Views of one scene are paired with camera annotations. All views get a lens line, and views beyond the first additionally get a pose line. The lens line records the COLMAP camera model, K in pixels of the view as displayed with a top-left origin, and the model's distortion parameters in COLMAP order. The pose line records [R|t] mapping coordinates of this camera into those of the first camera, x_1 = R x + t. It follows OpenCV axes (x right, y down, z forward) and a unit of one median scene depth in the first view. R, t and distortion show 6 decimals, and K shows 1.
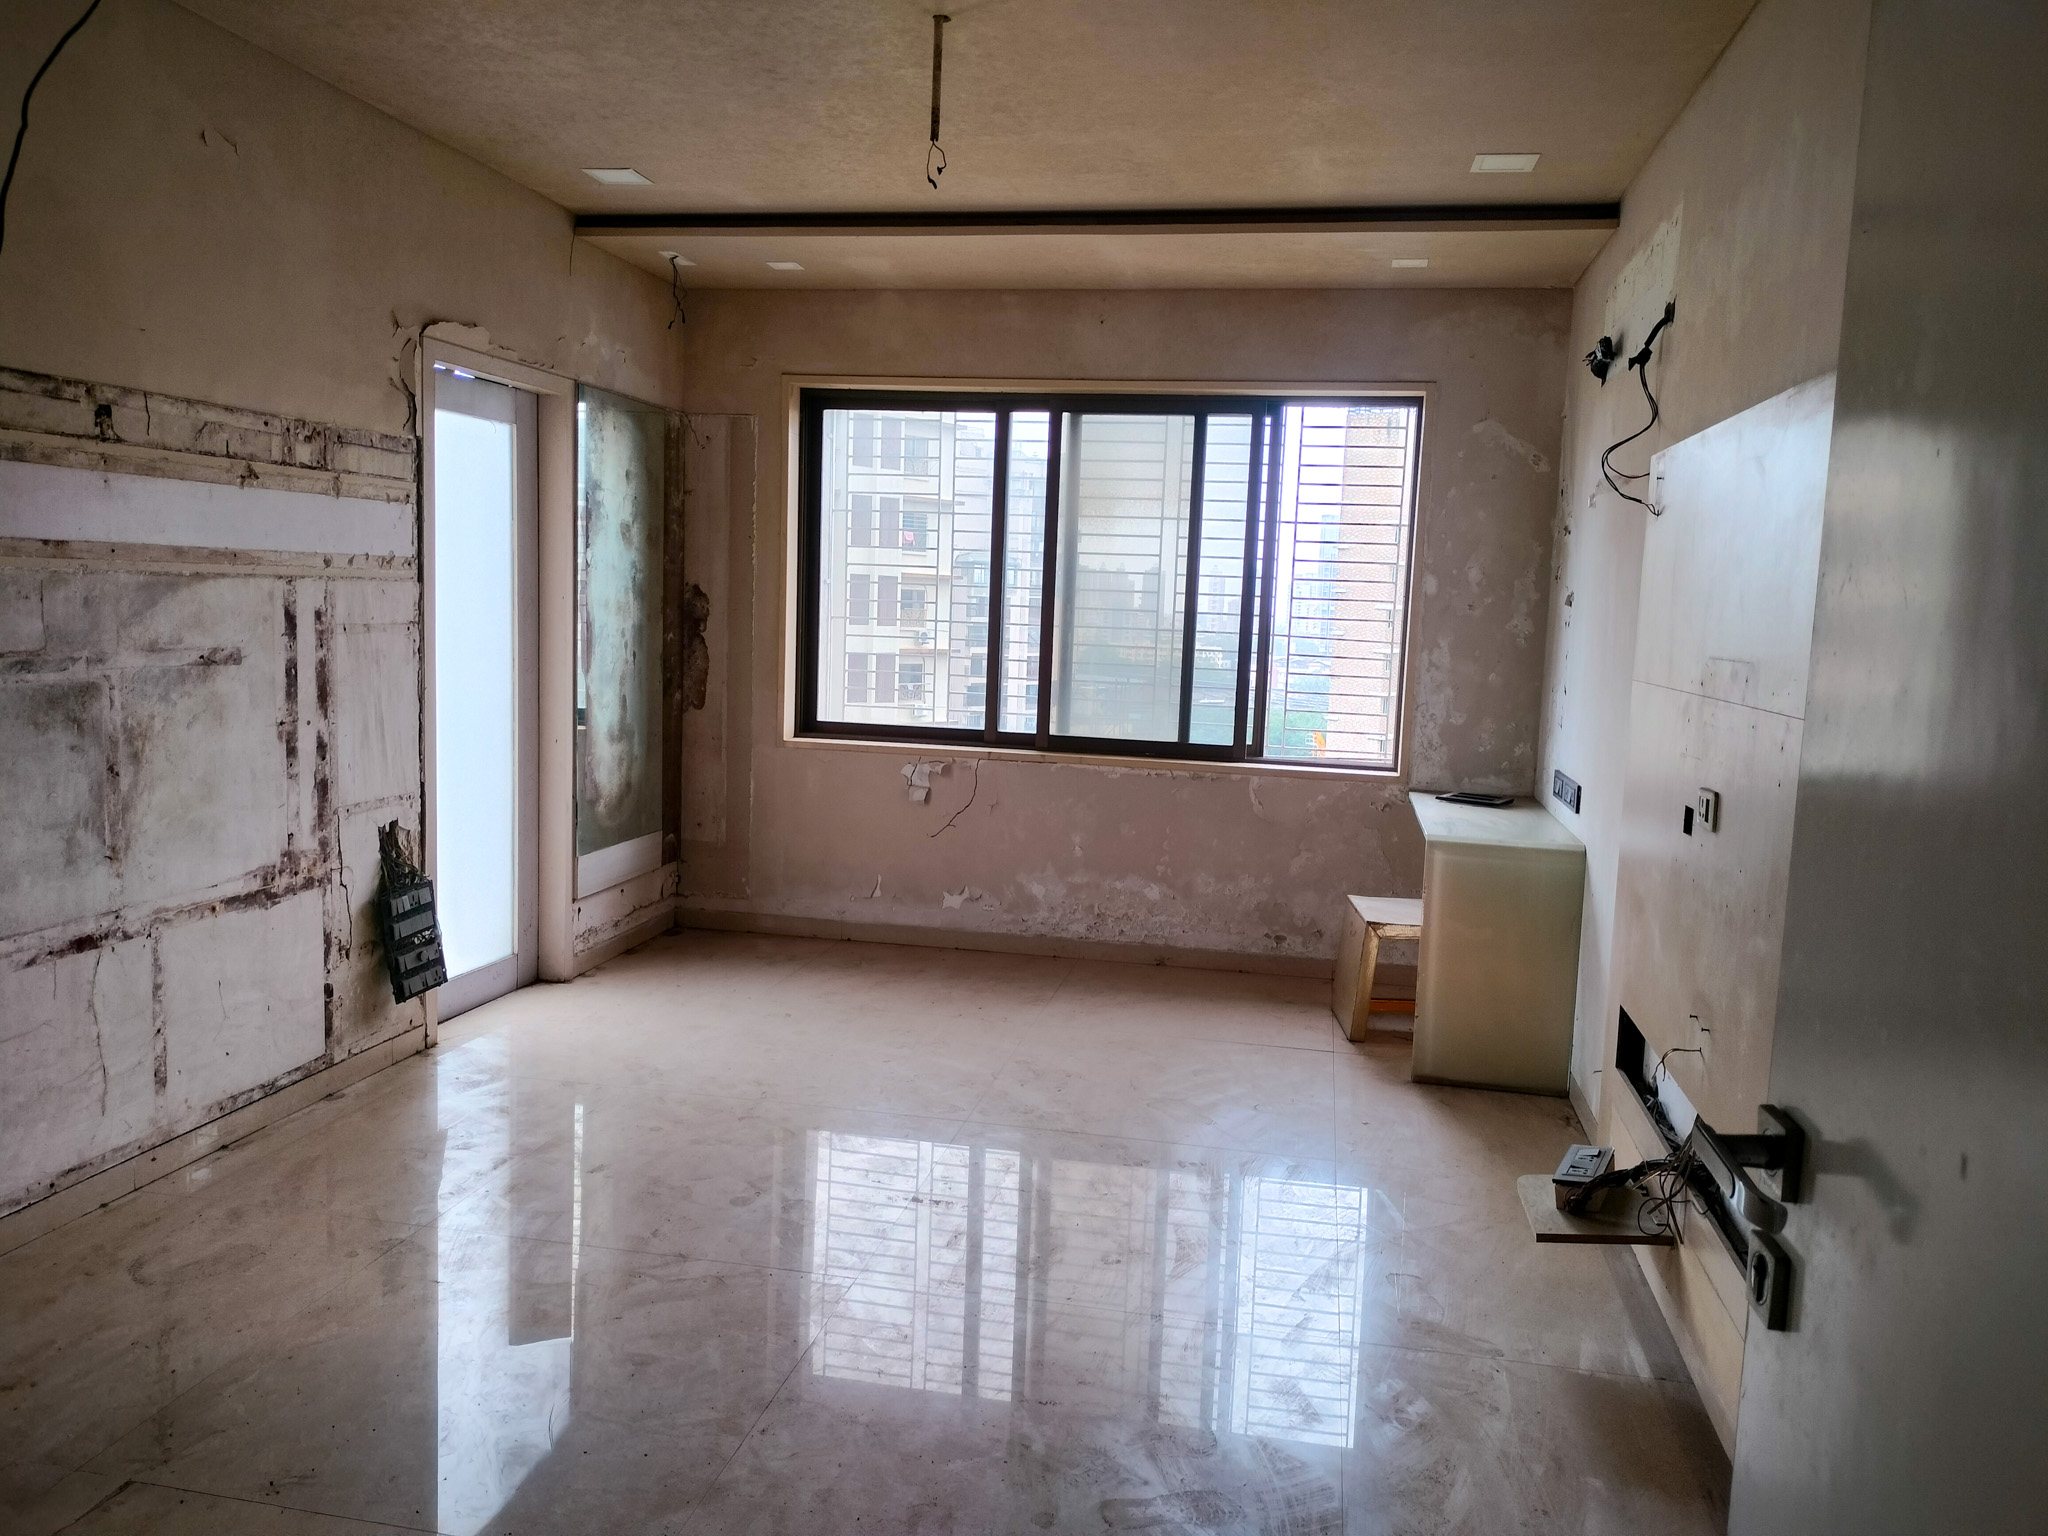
lens RADIAL K [[1534.4, 0, 1027.1], [0, 1534.4, 767.7], [0, 0, 1]] dist [0.030570, 0.001222]
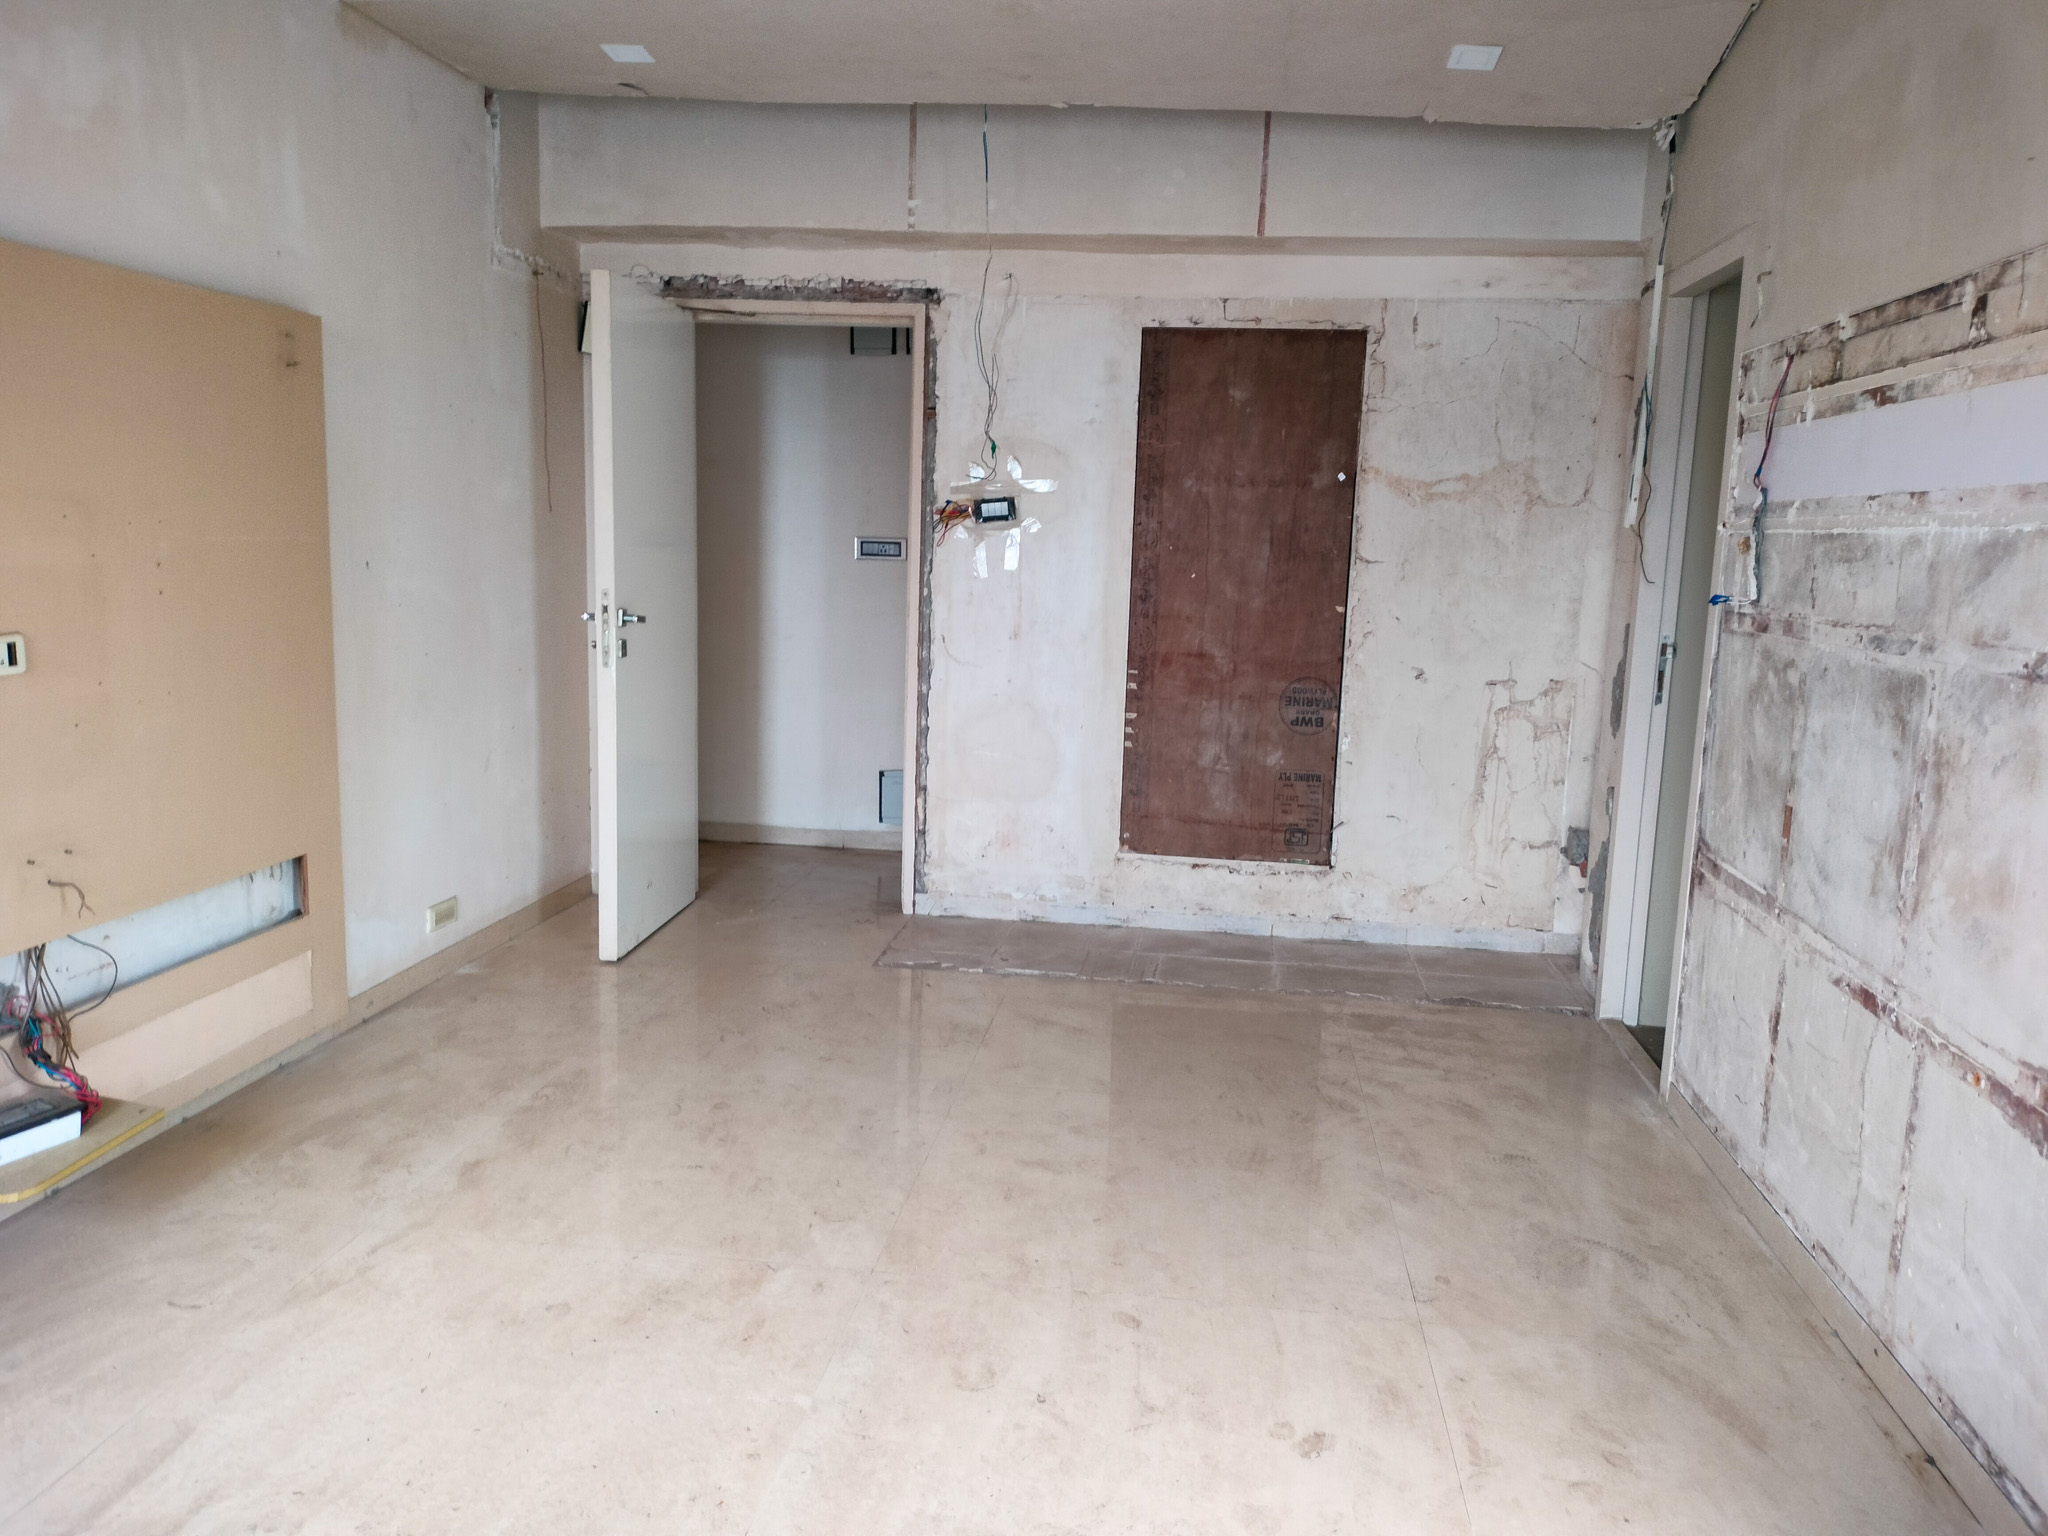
lens RADIAL K [[1534.4, 0, 1024.6], [0, 1534.4, 772.9], [0, 0, 1]] dist [0.030570, 0.001222]
pose [[-0.994407, -0.054931, -0.090208, -0.095650], [-0.077297, 0.960542, 0.267179, -0.170107], [0.071972, 0.272657, -0.959416, 1.631491]]
